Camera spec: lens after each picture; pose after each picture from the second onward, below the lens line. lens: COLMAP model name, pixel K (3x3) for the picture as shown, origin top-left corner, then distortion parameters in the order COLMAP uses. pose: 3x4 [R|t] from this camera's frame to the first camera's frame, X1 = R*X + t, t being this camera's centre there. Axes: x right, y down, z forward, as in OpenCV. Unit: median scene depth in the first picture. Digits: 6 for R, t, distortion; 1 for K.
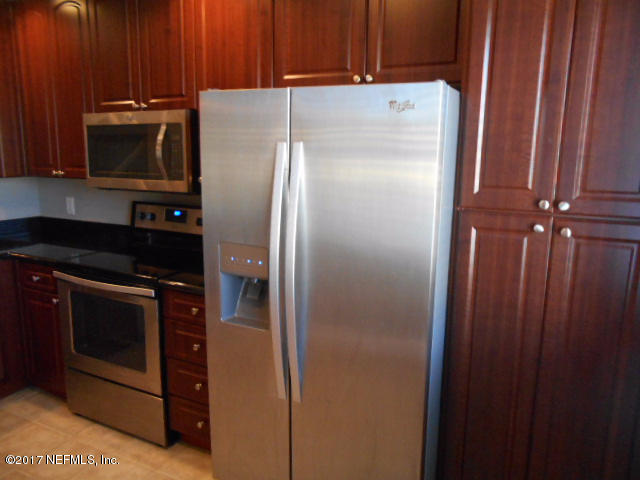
lens RADIAL K [[493.2, 0, 320.0], [0, 493.2, 240.0], [0, 0, 1]] dist [0.001114, -0.006652]
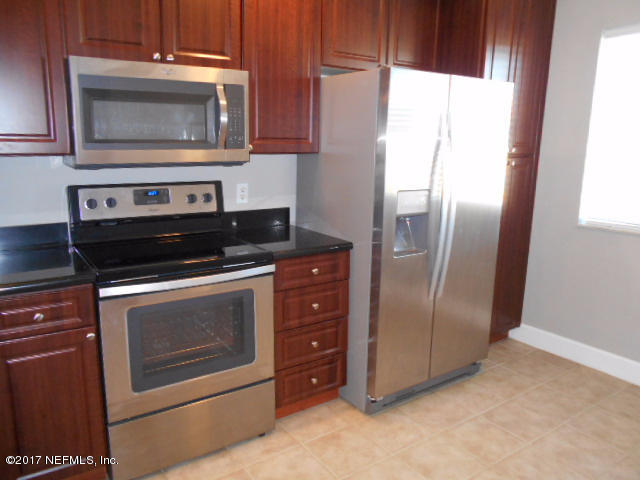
lens RADIAL K [[493.2, 0, 320.0], [0, 493.2, 240.0], [0, 0, 1]] dist [0.001114, -0.006652]
pose [[0.474629, -0.179952, 0.861594, -1.041094], [0.152741, 0.980865, 0.120722, -0.041867], [-0.866832, 0.074302, 0.493033, 0.432212]]
